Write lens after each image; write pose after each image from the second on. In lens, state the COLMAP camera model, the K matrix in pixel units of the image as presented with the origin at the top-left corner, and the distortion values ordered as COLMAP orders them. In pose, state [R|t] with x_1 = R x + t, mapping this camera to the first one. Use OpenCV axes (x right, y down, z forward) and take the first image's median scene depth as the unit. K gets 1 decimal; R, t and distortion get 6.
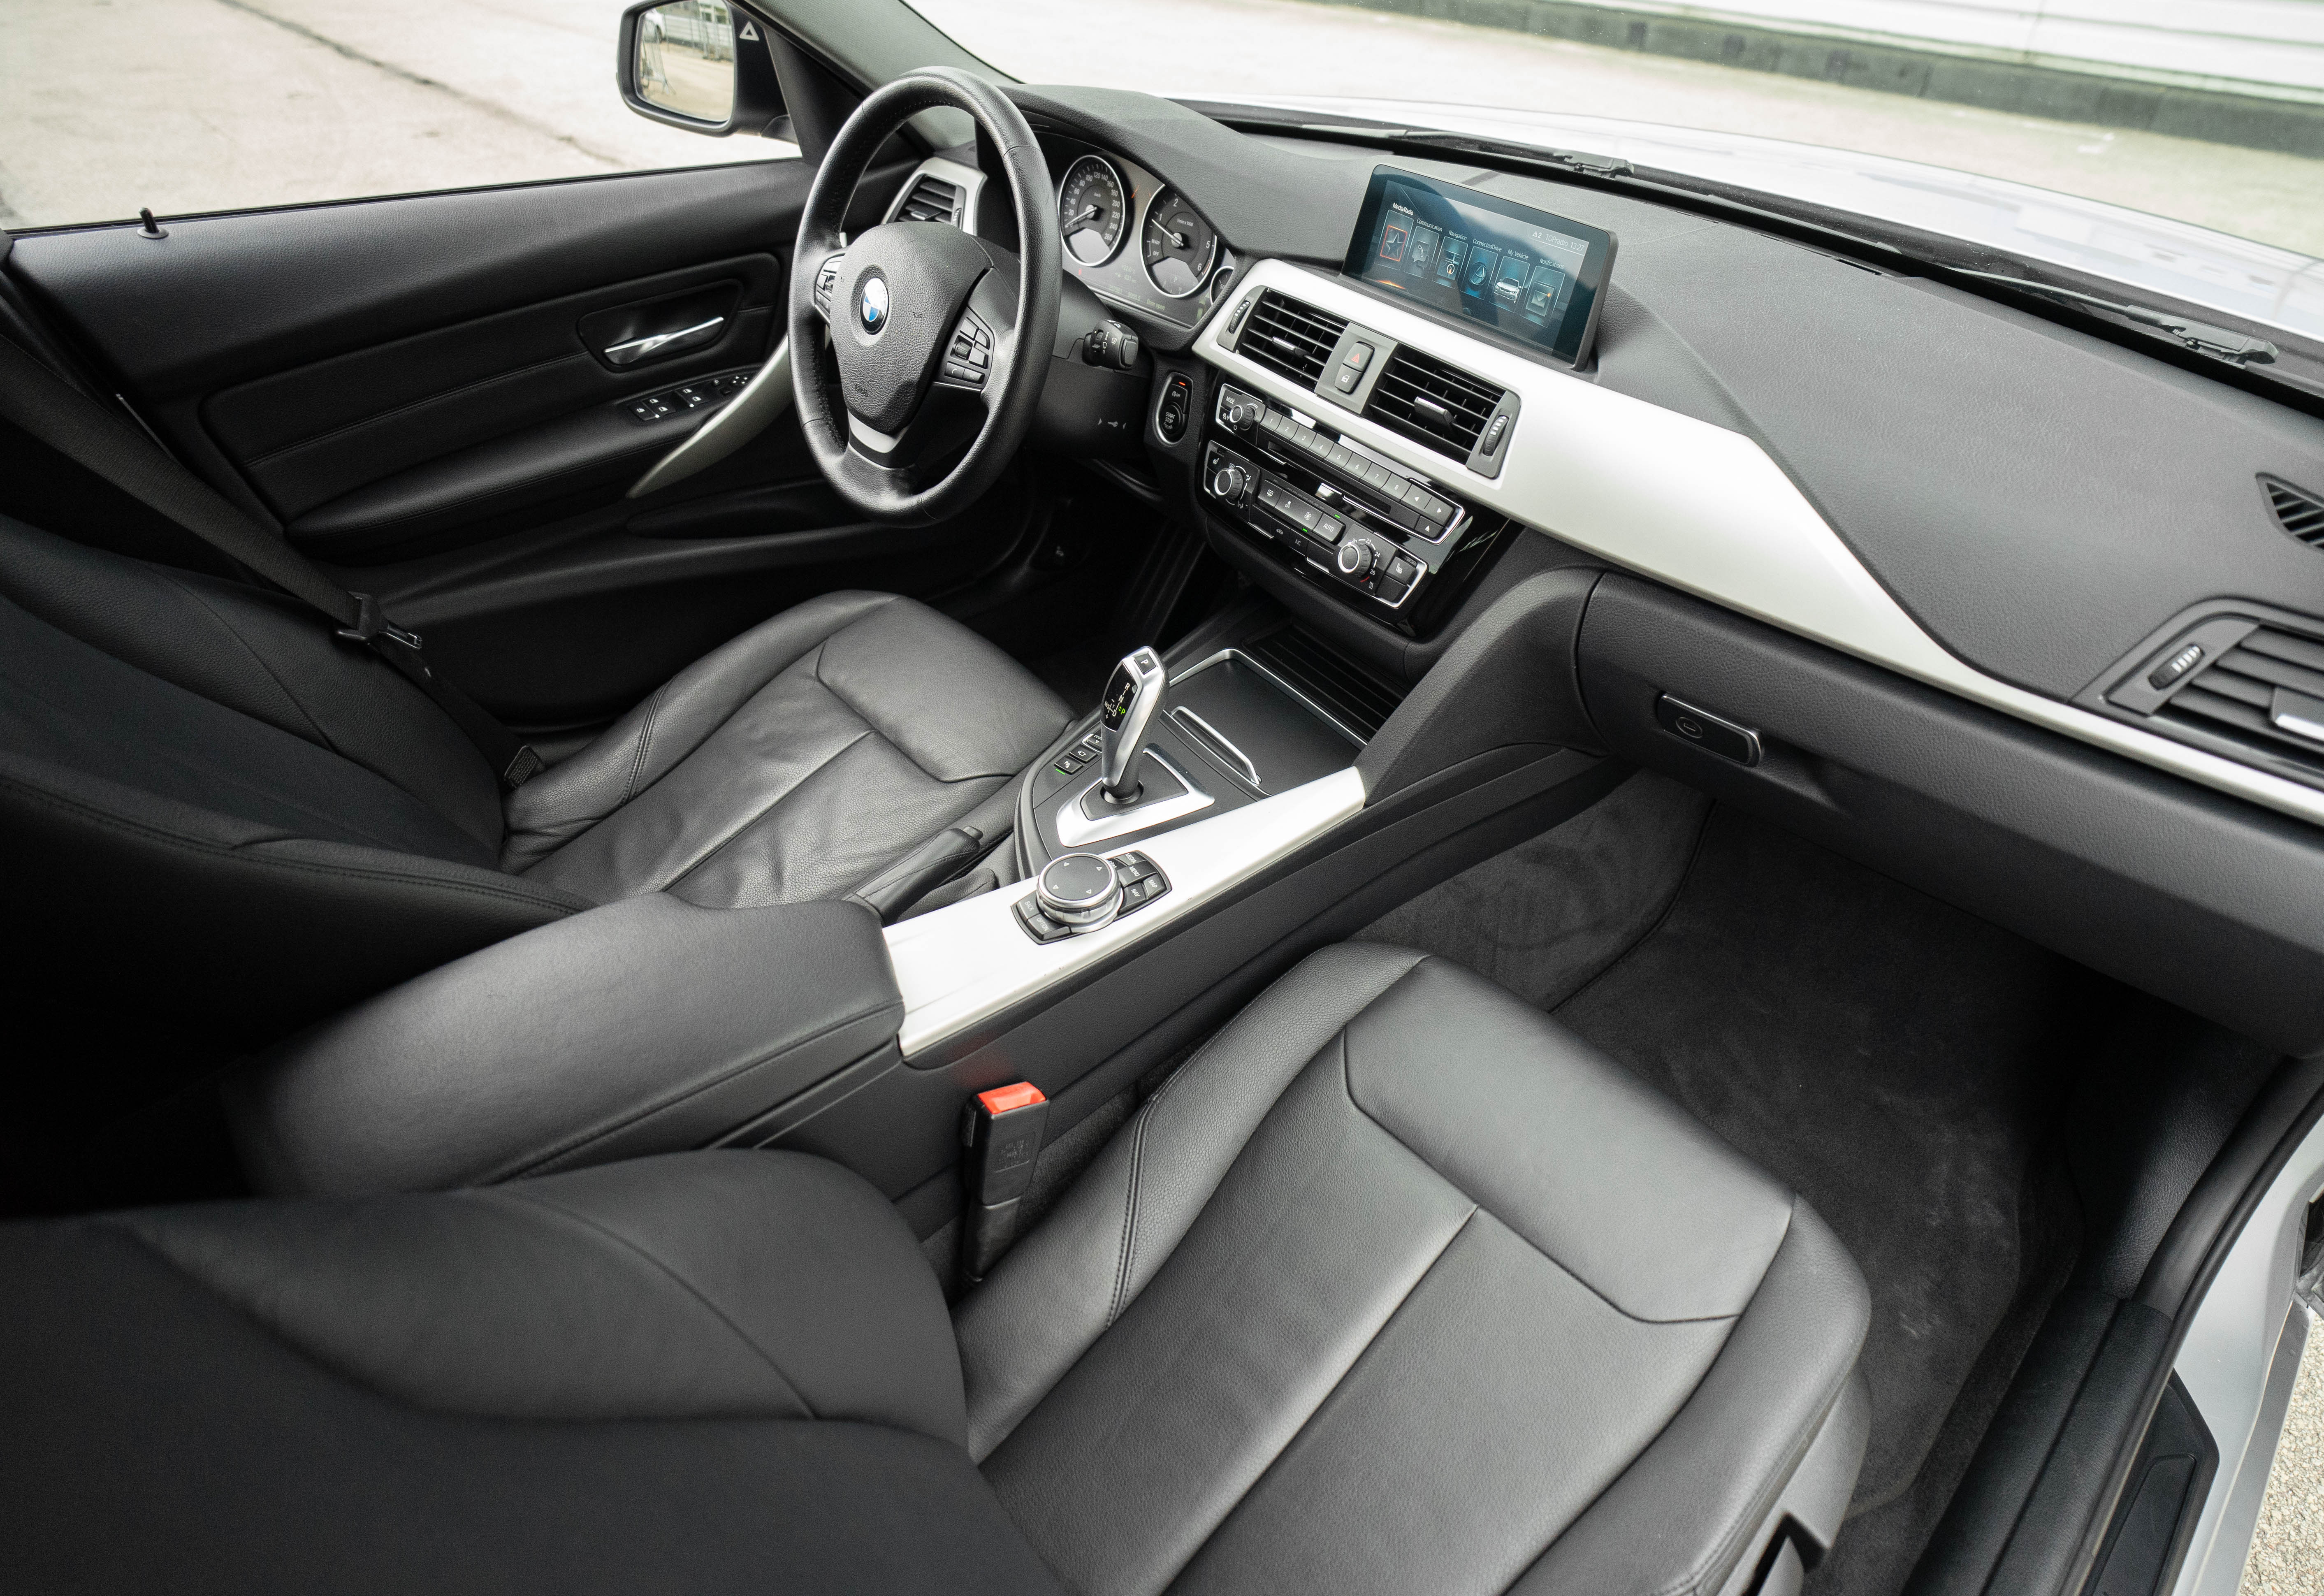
lens RADIAL K [[1287.0, 0, 1244.9], [0, 1287.0, 752.4], [0, 0, 1]] dist [-0.050184, 0.000201]
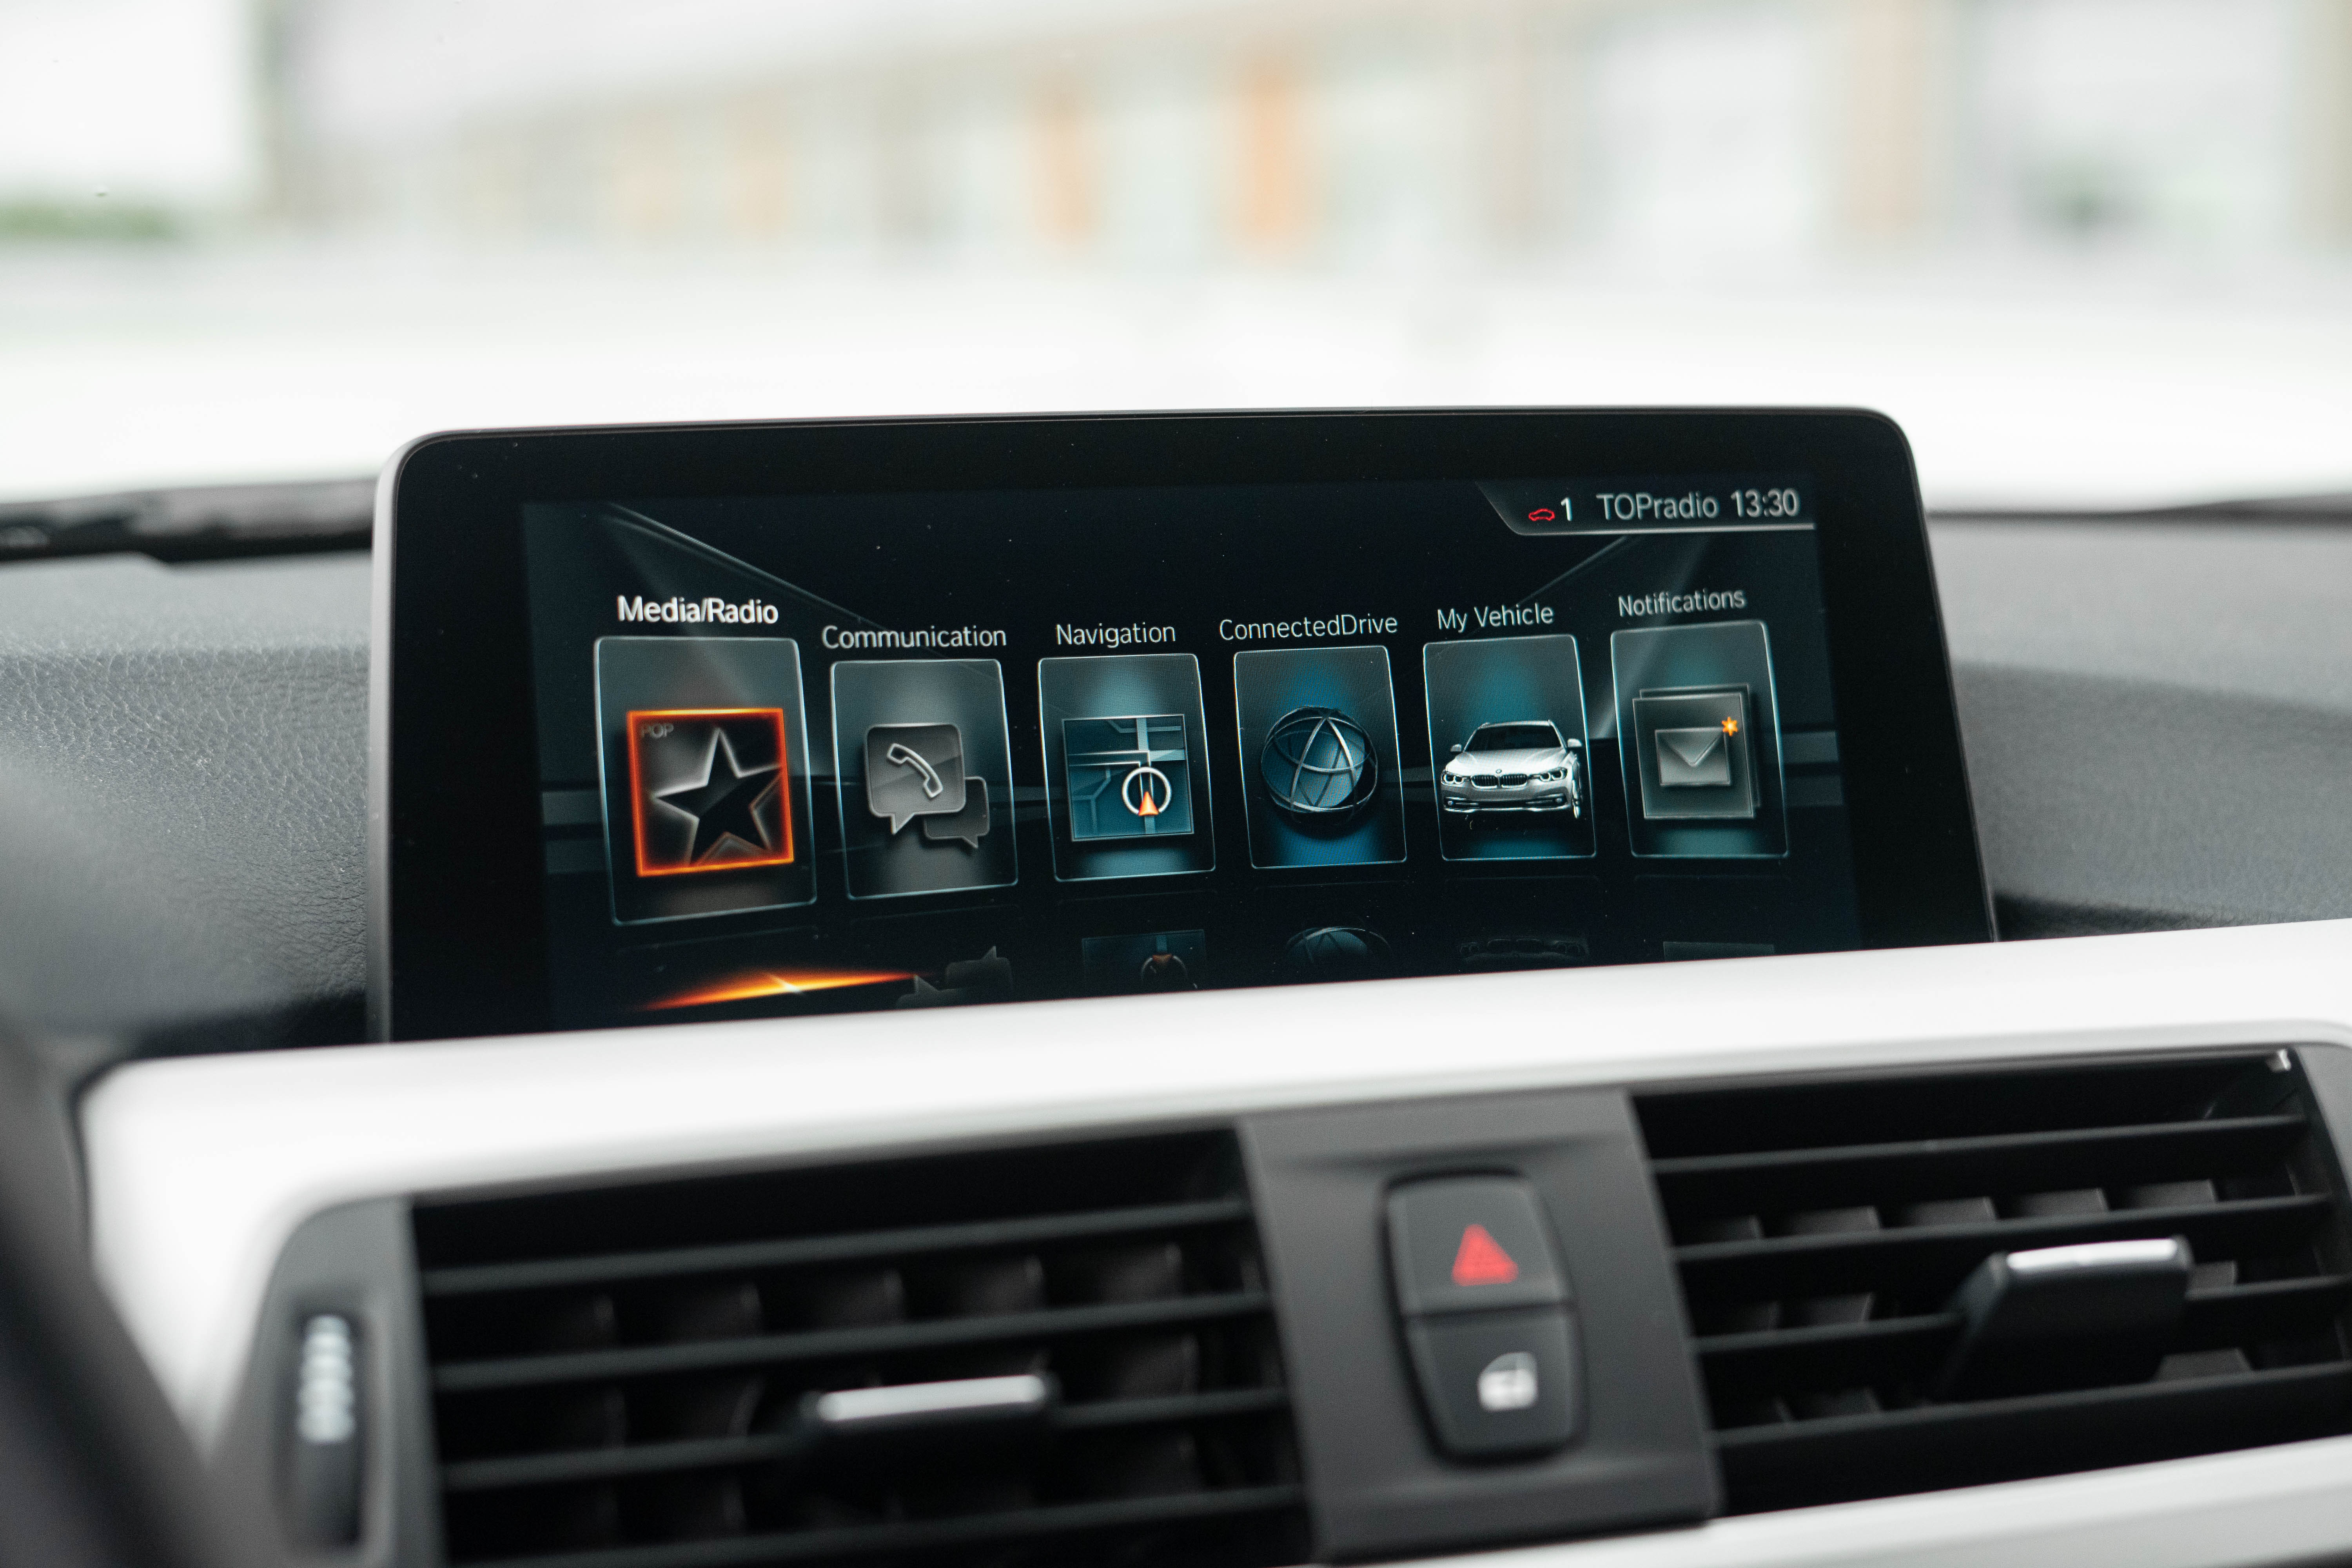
lens RADIAL K [[3709.7, 0, 1192.9], [0, 3709.7, 760.1], [0, 0, 1]] dist [-0.053933, 0.140454]
pose [[0.322687, -0.154457, 0.933818, -0.357958], [0.572745, 0.817330, -0.062727, -0.329335], [-0.753549, 0.555081, 0.352206, 0.758636]]
